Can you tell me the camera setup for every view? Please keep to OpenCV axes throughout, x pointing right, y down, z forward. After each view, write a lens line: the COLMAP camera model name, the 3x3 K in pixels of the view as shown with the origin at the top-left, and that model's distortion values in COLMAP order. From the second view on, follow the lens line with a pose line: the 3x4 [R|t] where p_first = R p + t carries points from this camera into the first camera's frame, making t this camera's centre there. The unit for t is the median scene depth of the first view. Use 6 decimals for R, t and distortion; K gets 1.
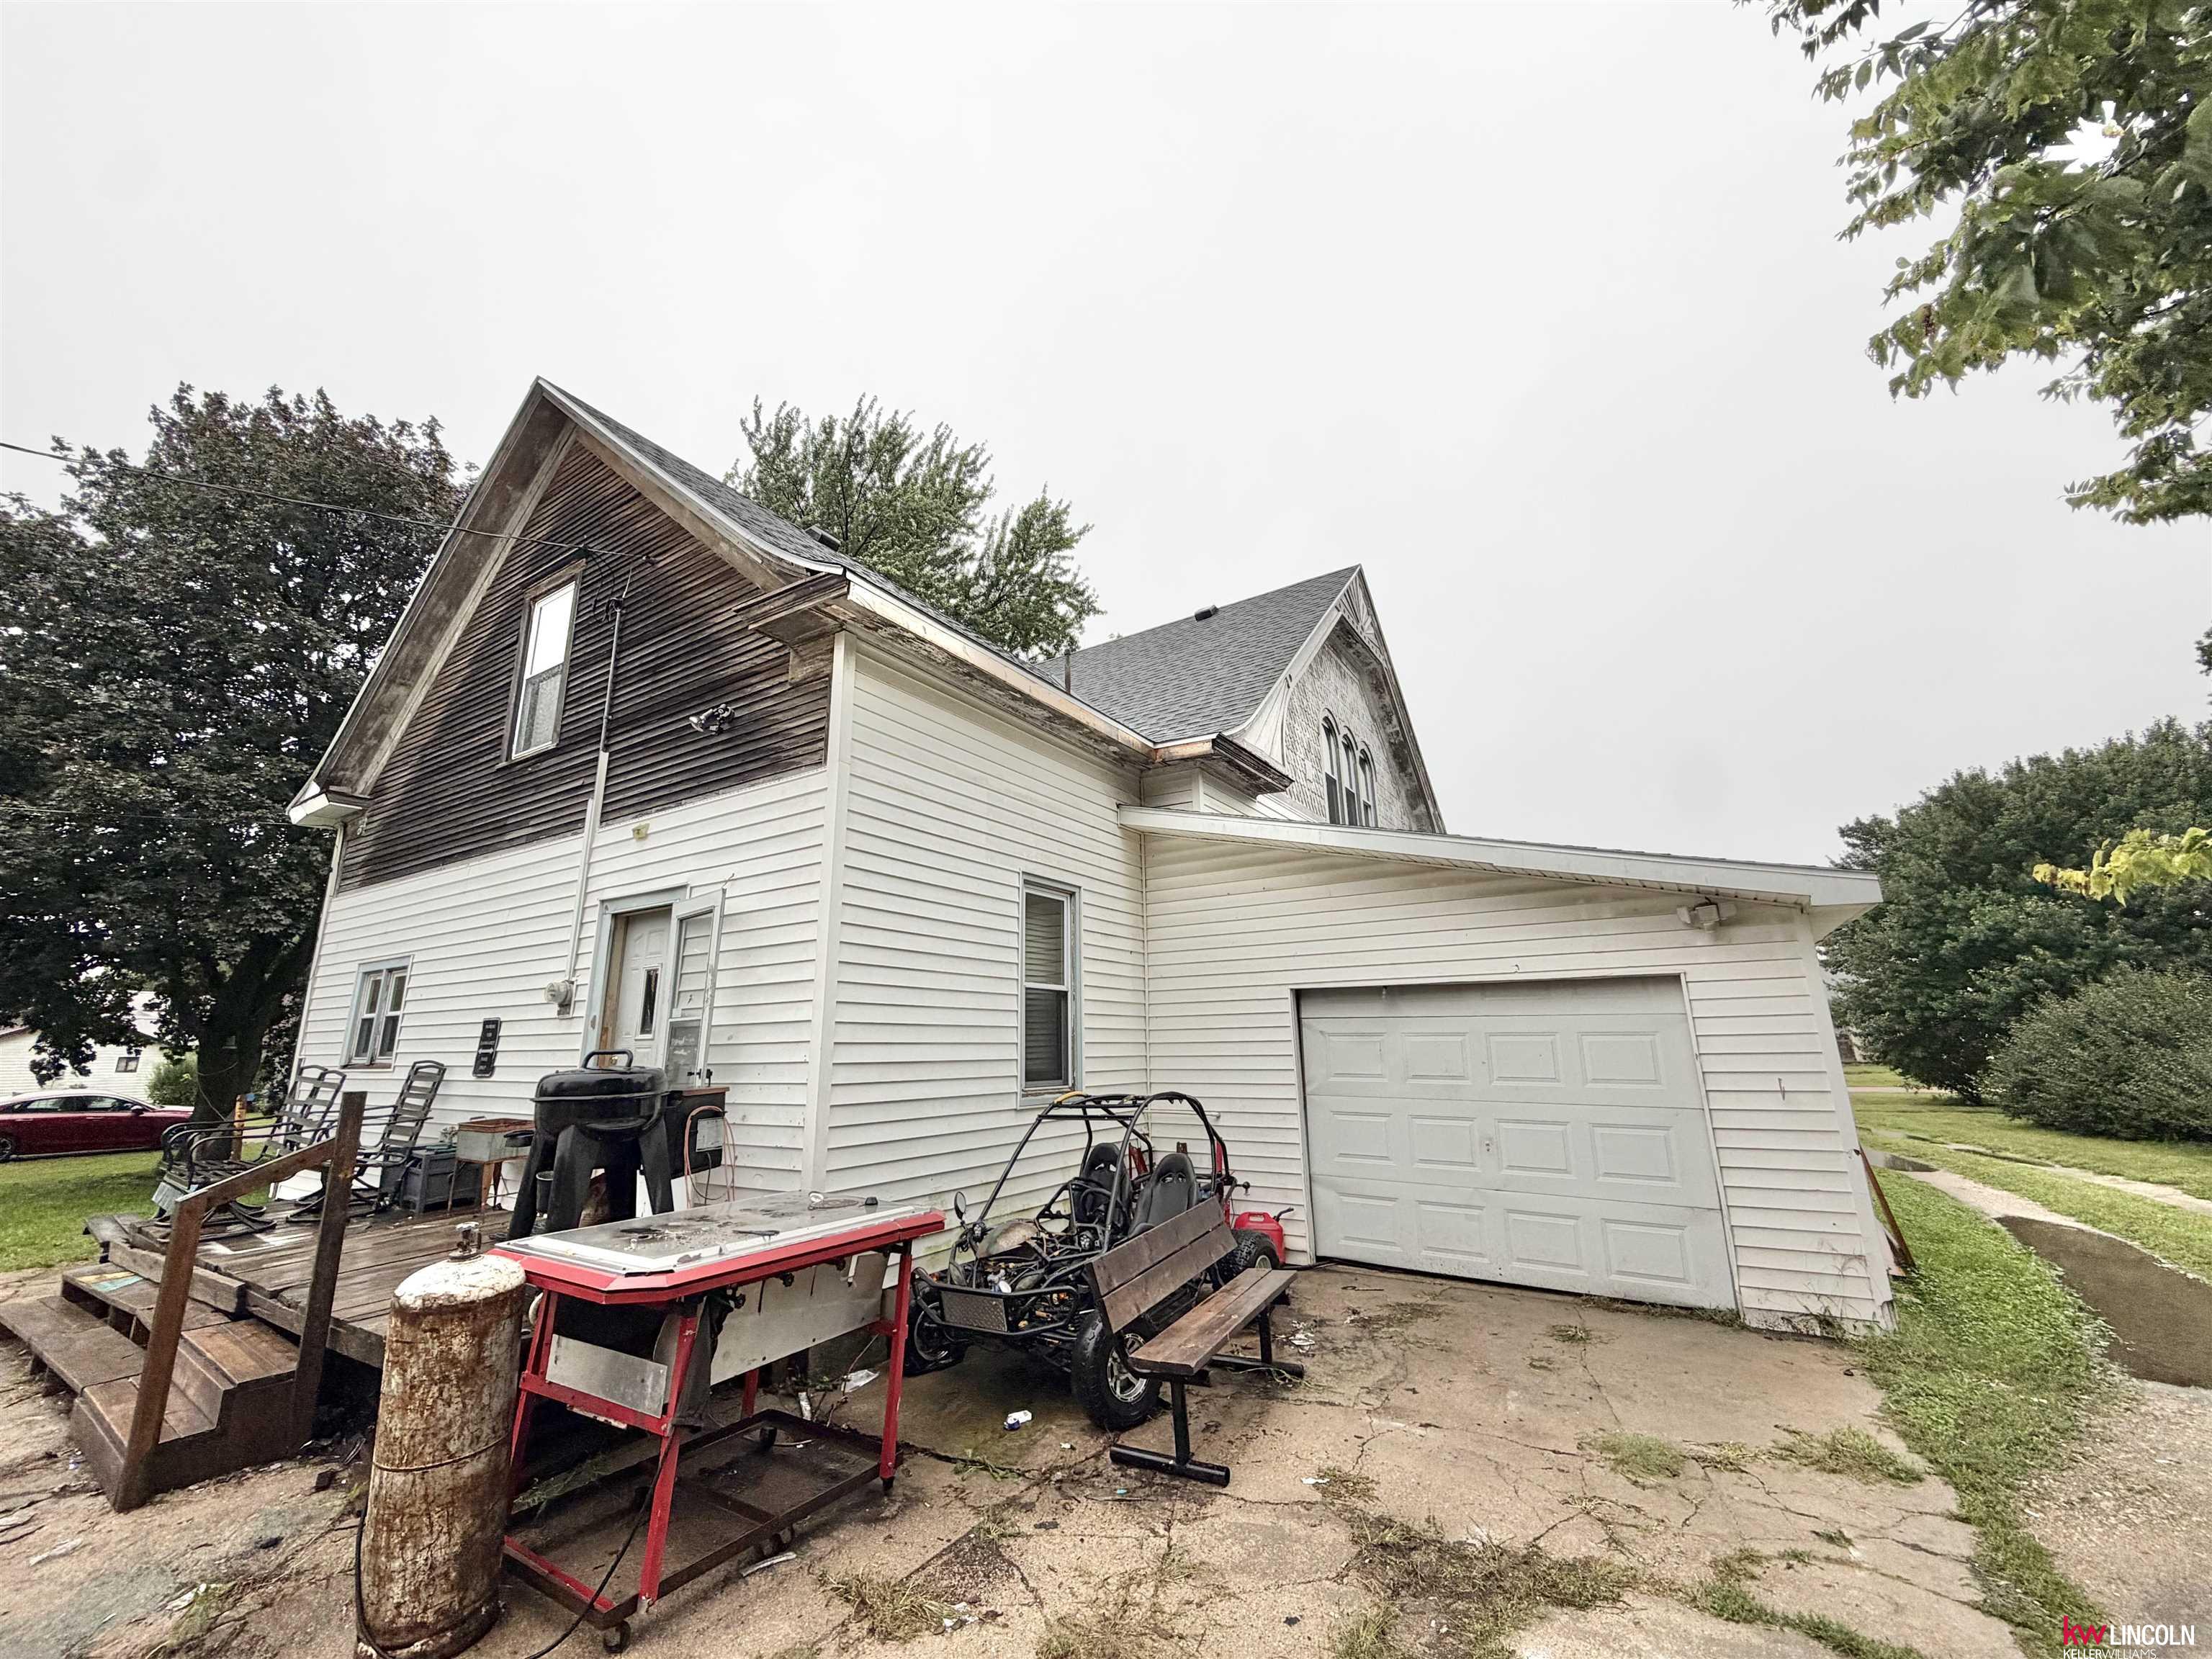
lens RADIAL K [[879.5, 0, 1108.8], [0, 879.5, 829.5], [0, 0, 1]] dist [0.004454, 0.000053]
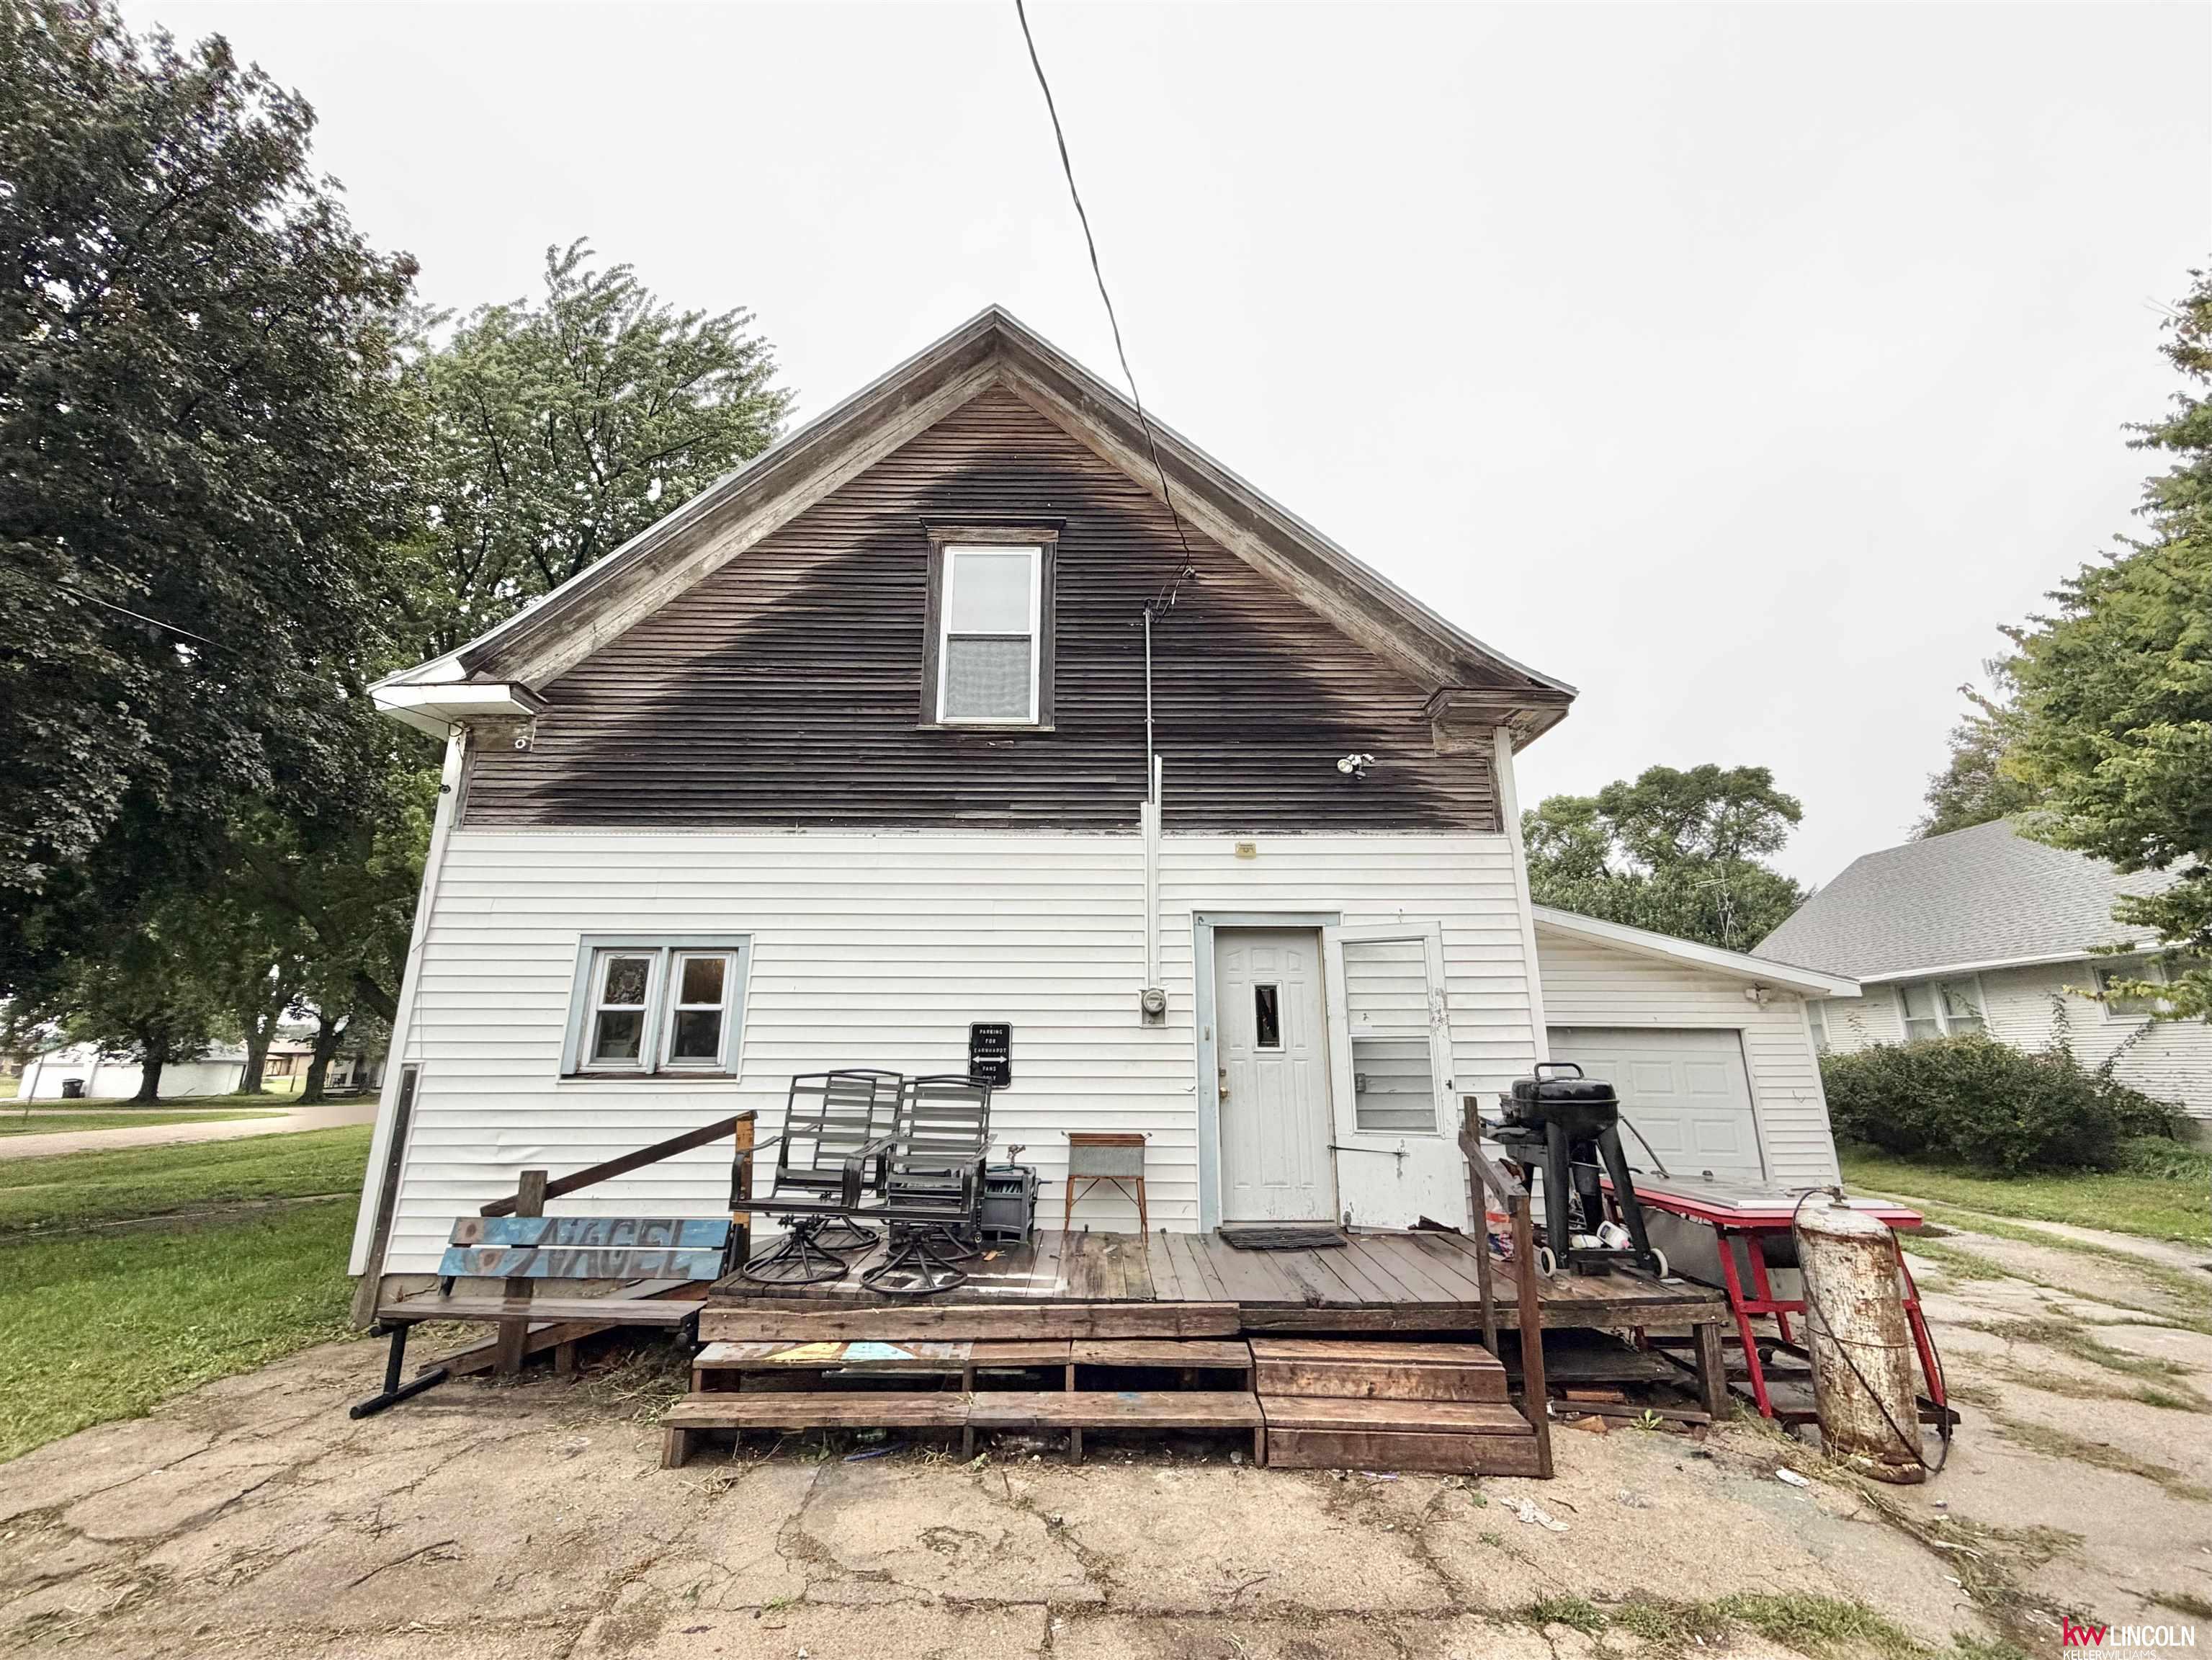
lens RADIAL K [[879.6, 0, 1123.6], [0, 879.6, 839.8], [0, 0, 1]] dist [0.004454, 0.000053]
pose [[0.831793, 0.152760, 0.533652, -1.152914], [-0.146708, 0.987701, -0.054062, 0.064661], [-0.535347, -0.033323, 0.843975, 0.197877]]
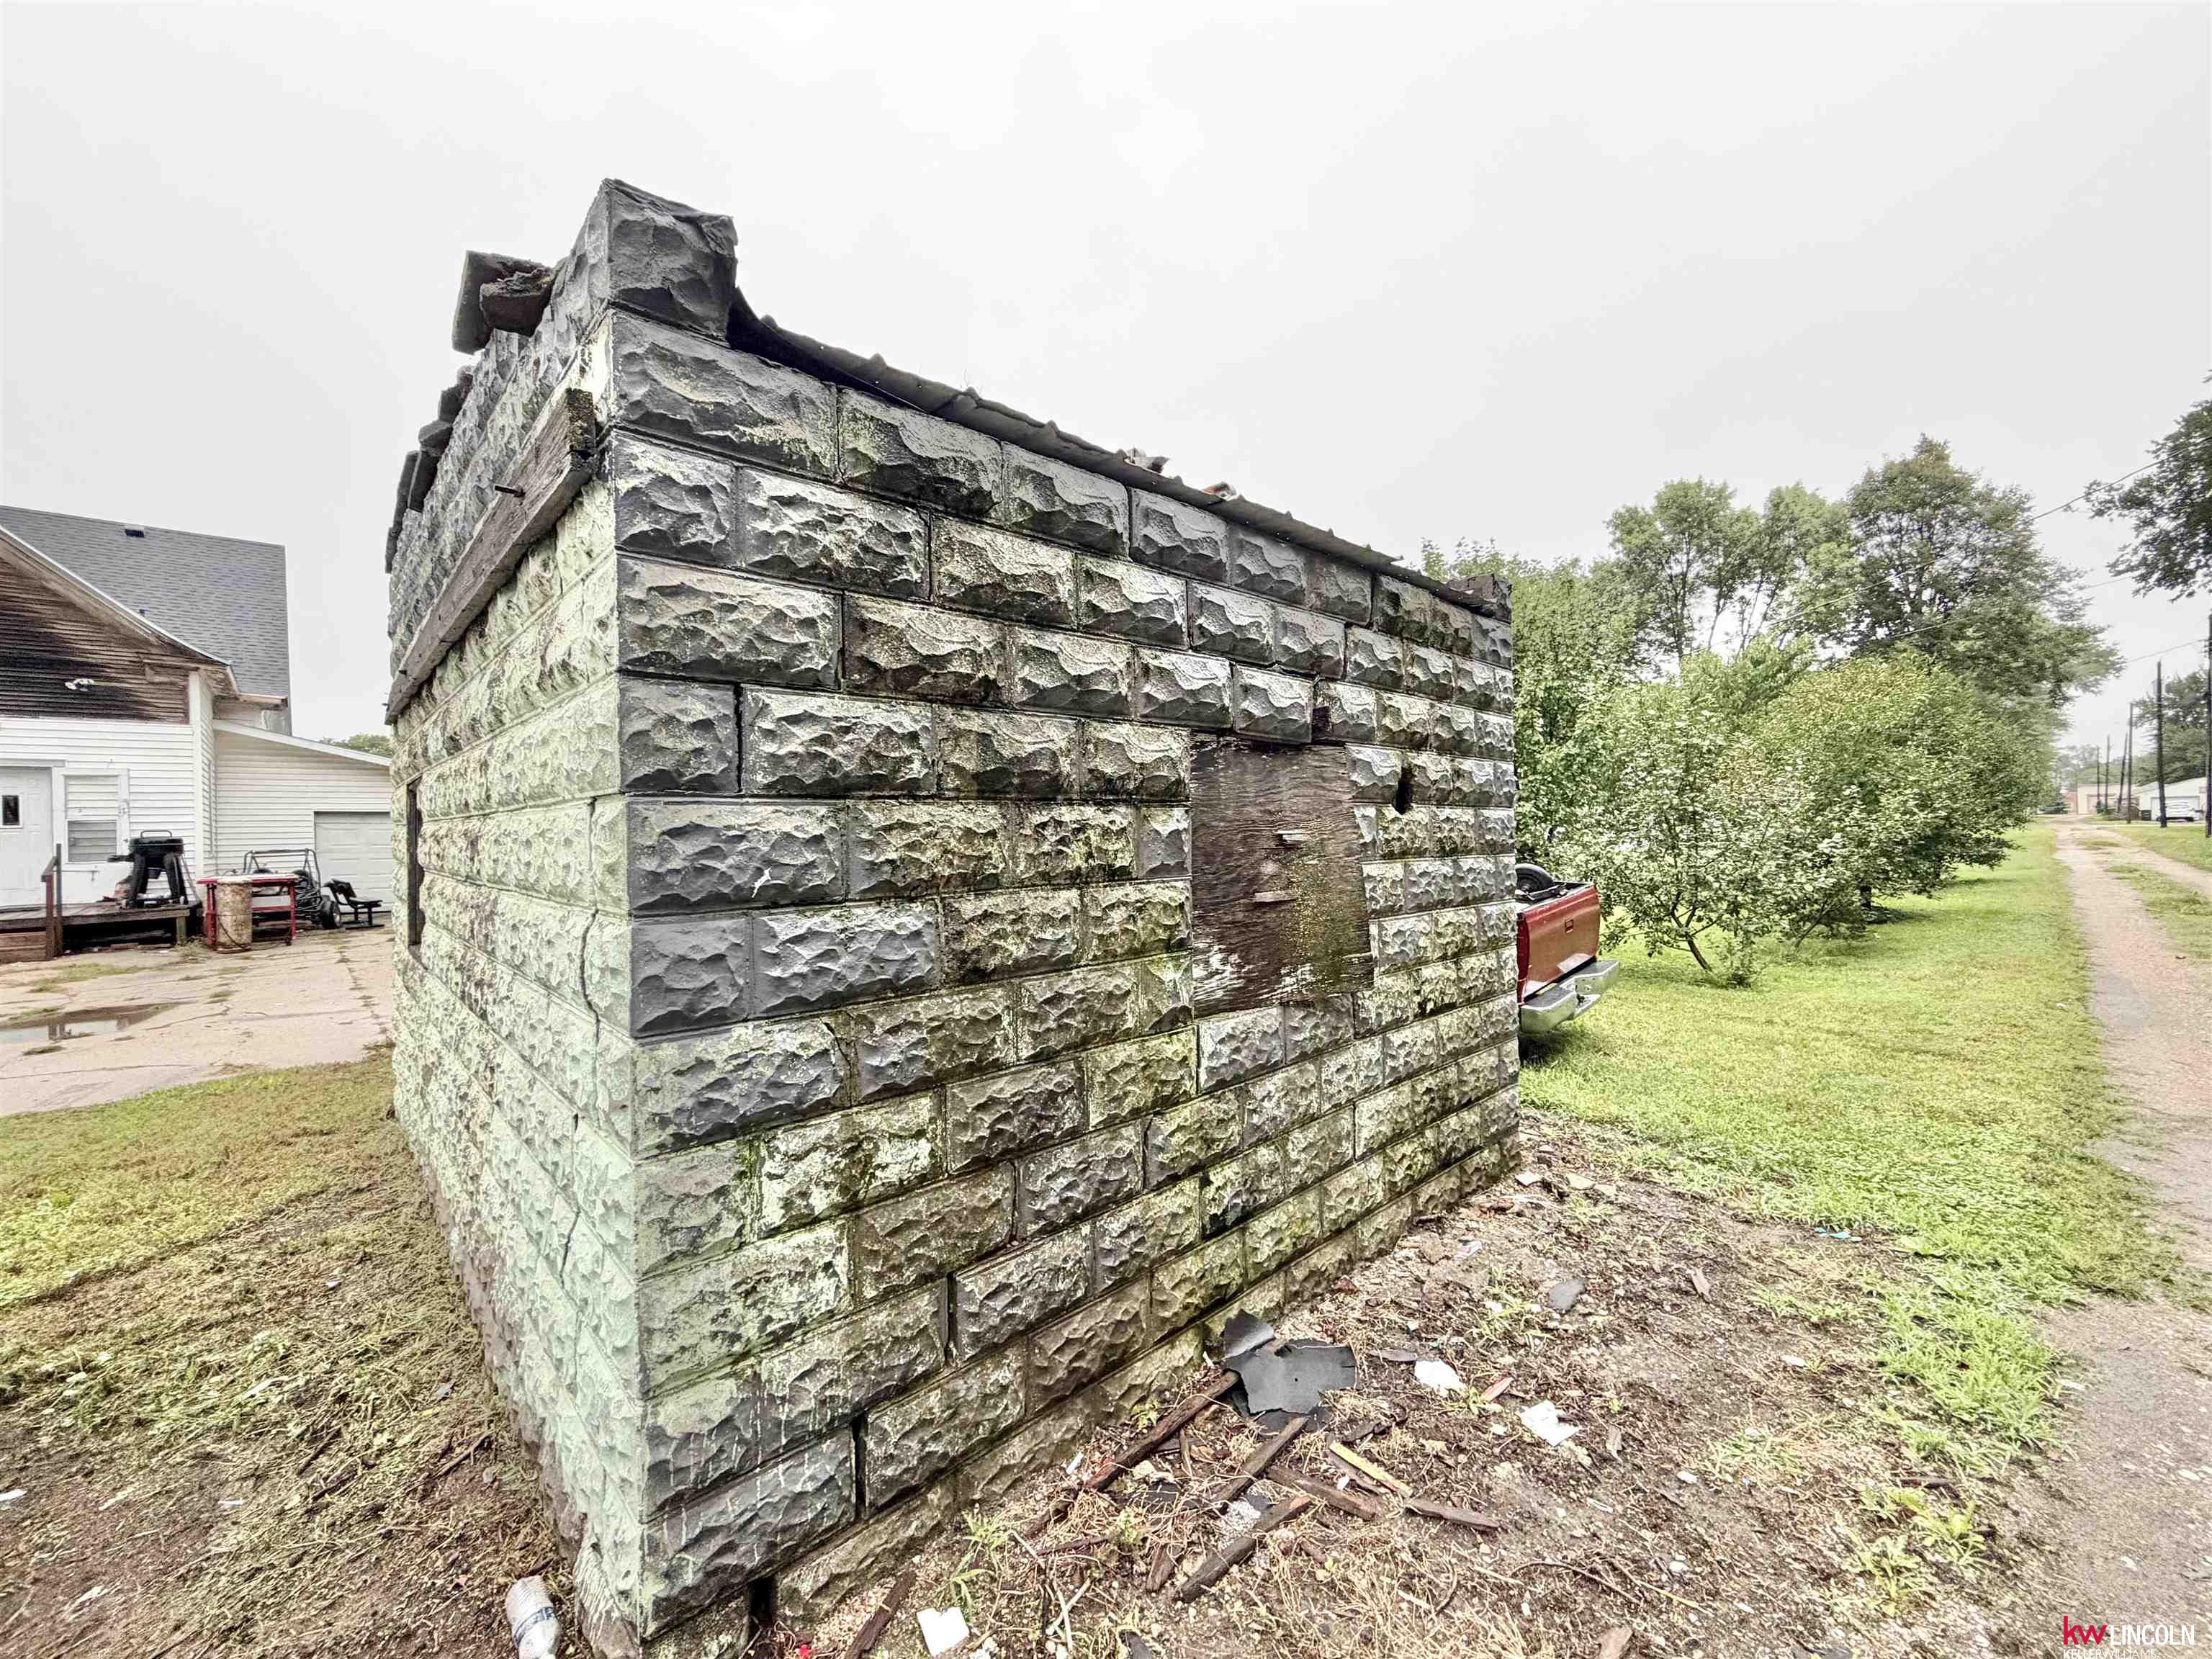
lens RADIAL K [[879.5, 0, 1094.2], [0, 879.5, 822.9], [0, 0, 1]] dist [0.004454, 0.000053]
pose [[0.268010, 0.015347, 0.963294, -1.707873], [-0.216254, 0.975317, 0.044628, -0.392577], [-0.938832, -0.220277, 0.264714, -1.823545]]
